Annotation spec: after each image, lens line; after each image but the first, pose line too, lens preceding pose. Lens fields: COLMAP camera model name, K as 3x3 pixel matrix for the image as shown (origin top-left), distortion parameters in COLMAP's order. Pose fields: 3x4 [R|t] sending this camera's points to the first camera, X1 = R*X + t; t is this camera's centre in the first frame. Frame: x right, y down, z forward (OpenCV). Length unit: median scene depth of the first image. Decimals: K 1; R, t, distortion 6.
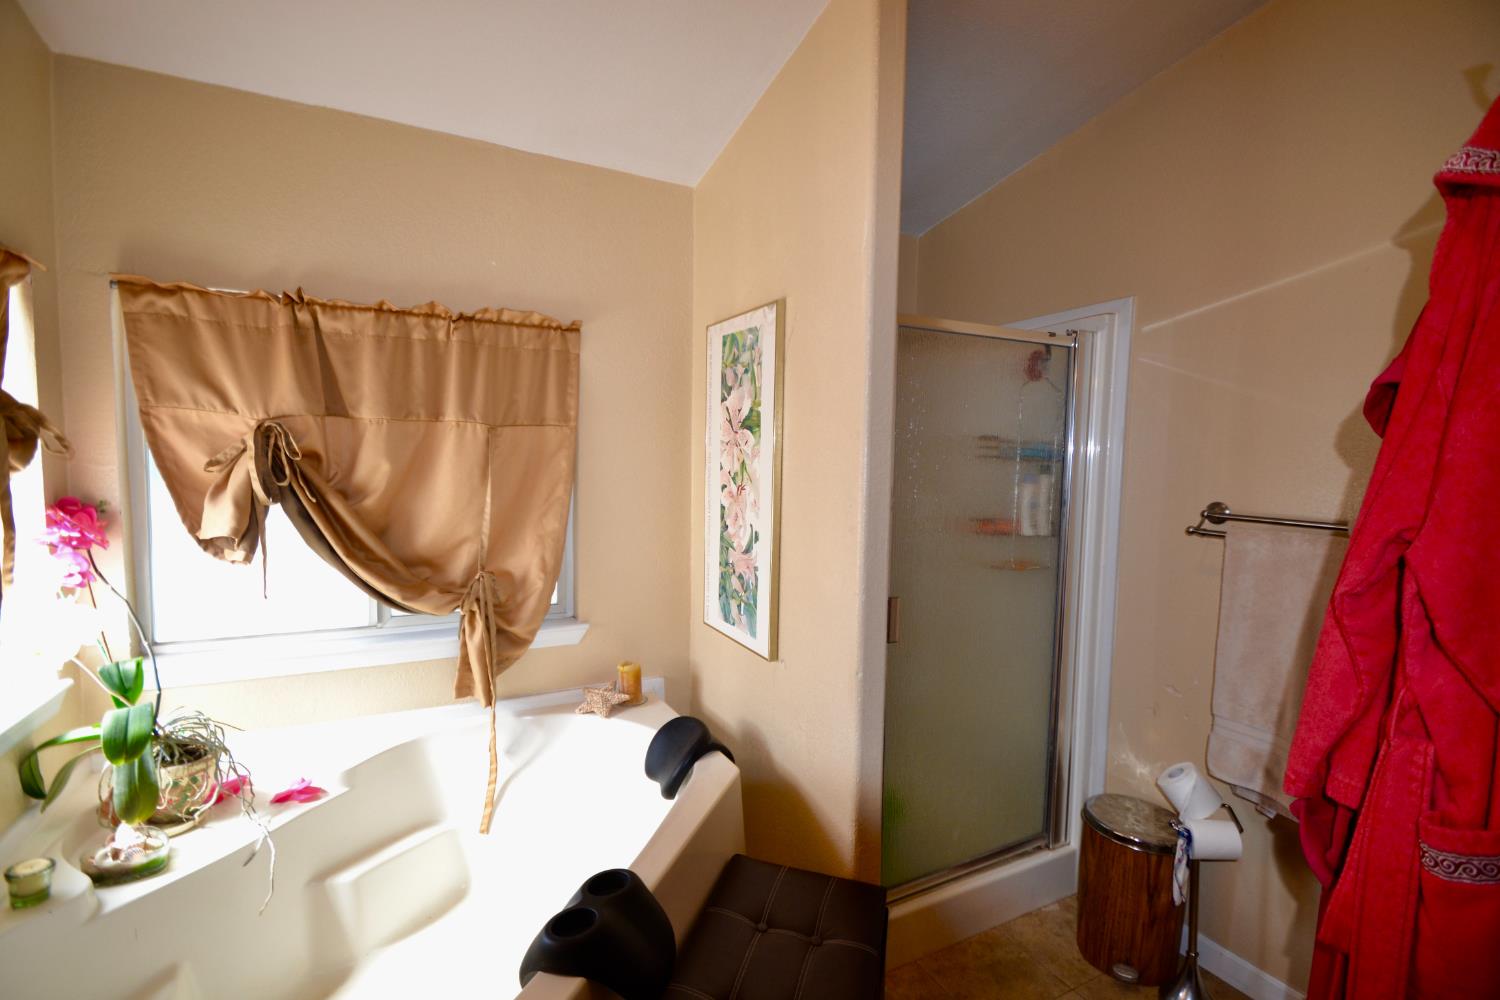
lens RADIAL K [[671.6, 0, 749.1], [0, 671.6, 509.7], [0, 0, 1]] dist [0.018088, -0.017205]
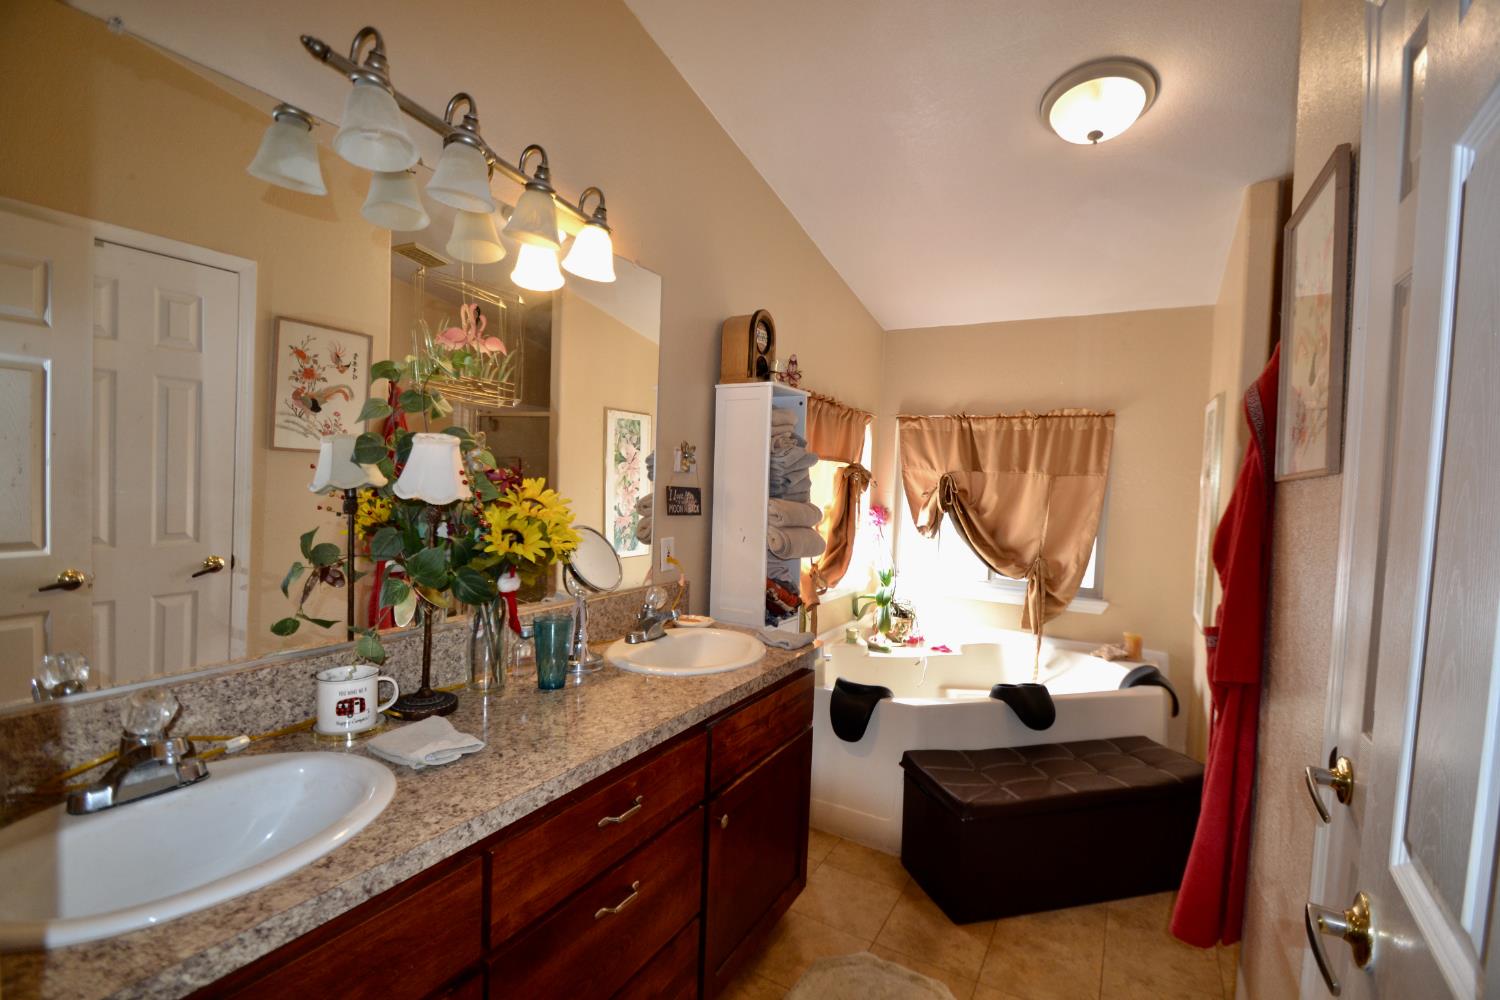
lens RADIAL K [[671.6, 0, 749.1], [0, 671.6, 509.7], [0, 0, 1]] dist [0.018088, -0.017205]
pose [[0.536123, 0.043228, -0.843033, 0.695878], [-0.090089, 0.995914, -0.006225, 0.046643], [0.839319, 0.079286, 0.537826, -0.613958]]
